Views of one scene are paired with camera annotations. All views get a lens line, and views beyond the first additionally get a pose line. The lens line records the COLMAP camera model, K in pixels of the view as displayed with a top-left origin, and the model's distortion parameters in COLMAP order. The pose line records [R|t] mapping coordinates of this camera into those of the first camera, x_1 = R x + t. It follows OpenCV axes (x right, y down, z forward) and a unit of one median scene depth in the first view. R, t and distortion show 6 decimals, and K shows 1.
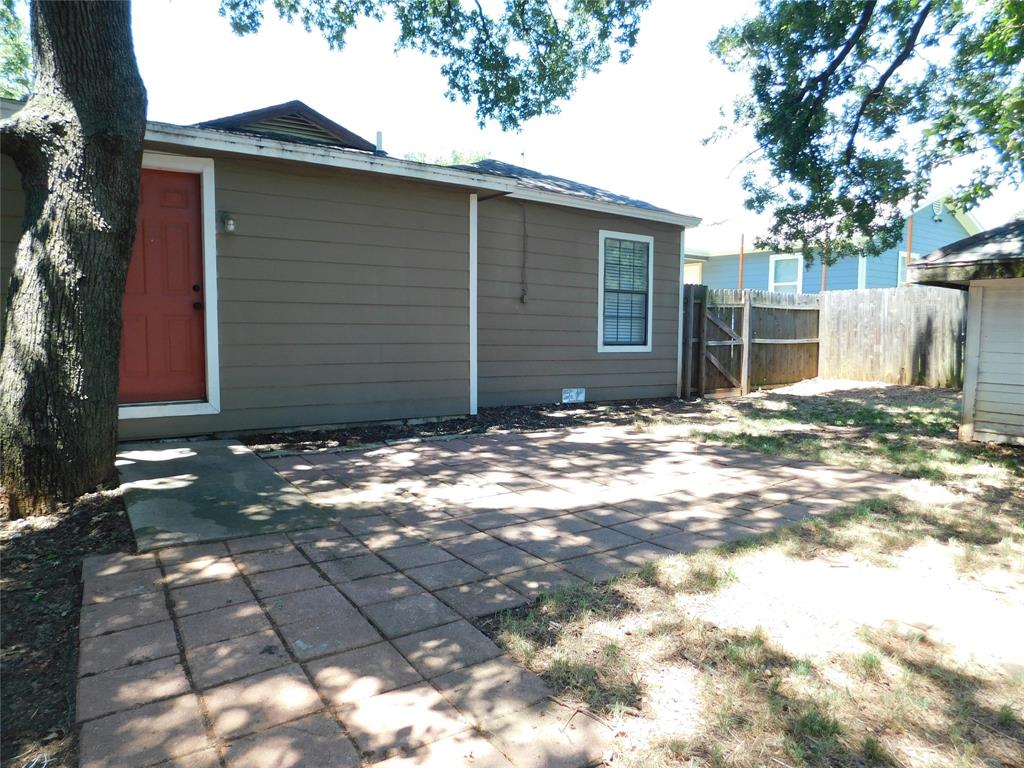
lens RADIAL K [[685.5, 0, 512.0], [0, 685.5, 384.0], [0, 0, 1]] dist [-0.047095, 0.005922]
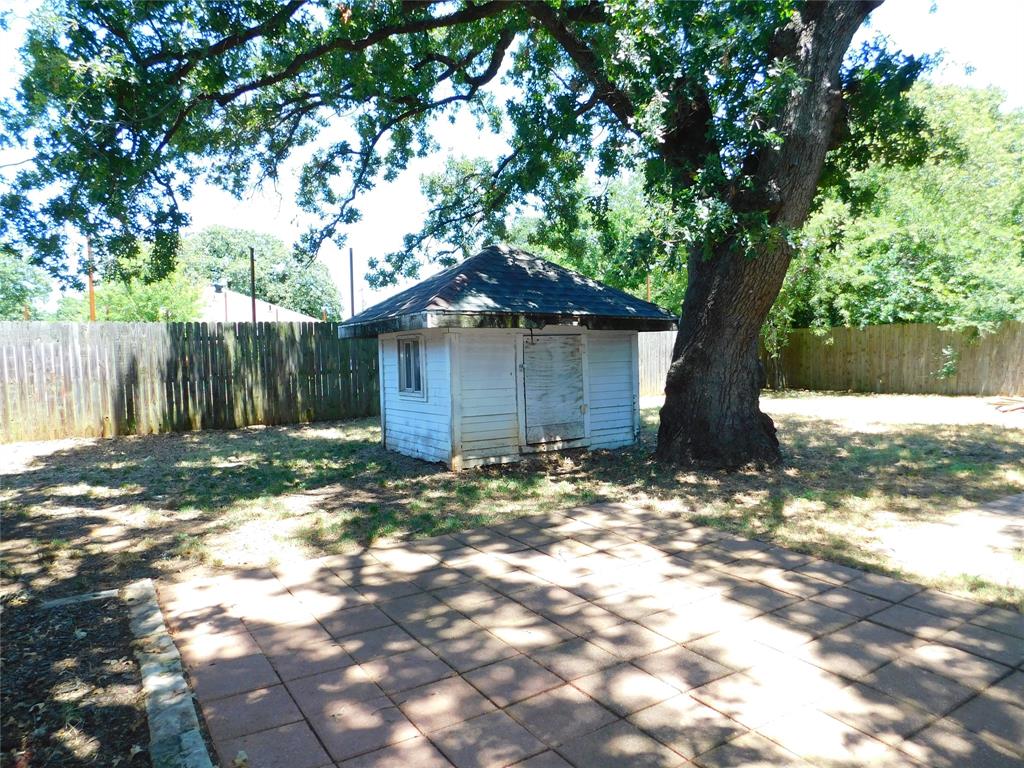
lens RADIAL K [[672.9, 0, 512.0], [0, 672.9, 384.0], [0, 0, 1]] dist [-0.063909, 0.050540]
pose [[0.005824, -0.060893, 0.998127, -0.696572], [0.101466, 0.993029, 0.059990, -0.185742], [-0.994822, 0.100927, 0.011962, 1.428939]]
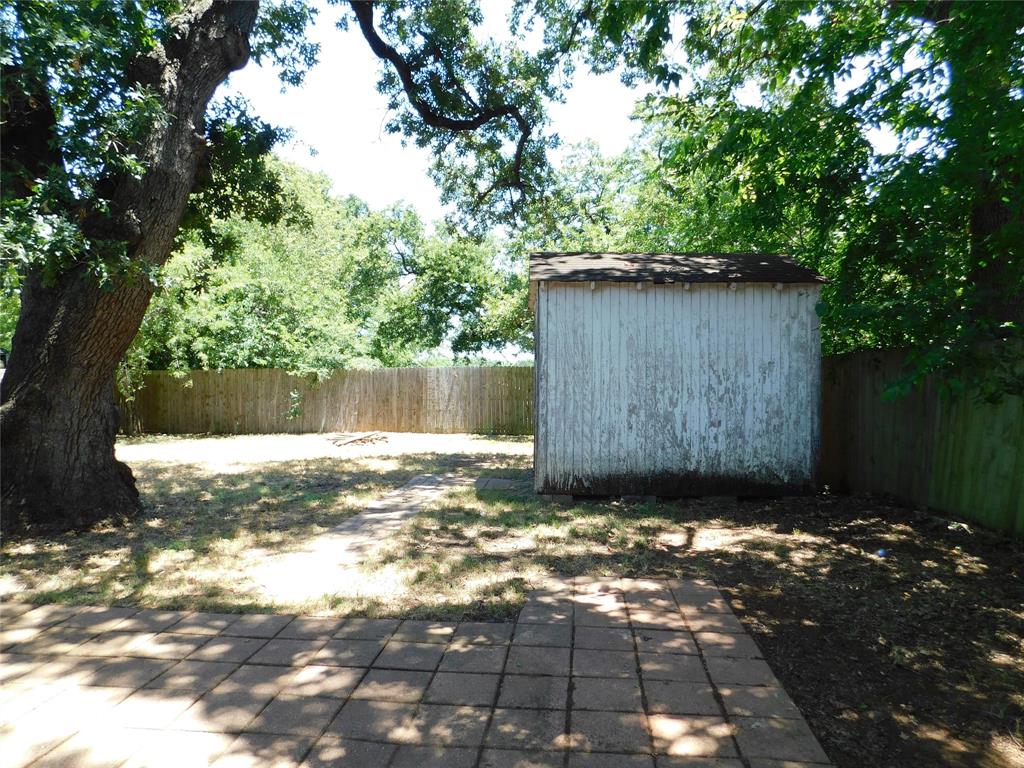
lens RADIAL K [[672.9, 0, 512.0], [0, 672.9, 384.0], [0, 0, 1]] dist [-0.063909, 0.050540]
pose [[-0.782211, -0.003568, 0.623004, -0.656930], [0.051310, 0.996218, 0.070128, -0.185199], [-0.620897, 0.086821, -0.779069, 1.434577]]
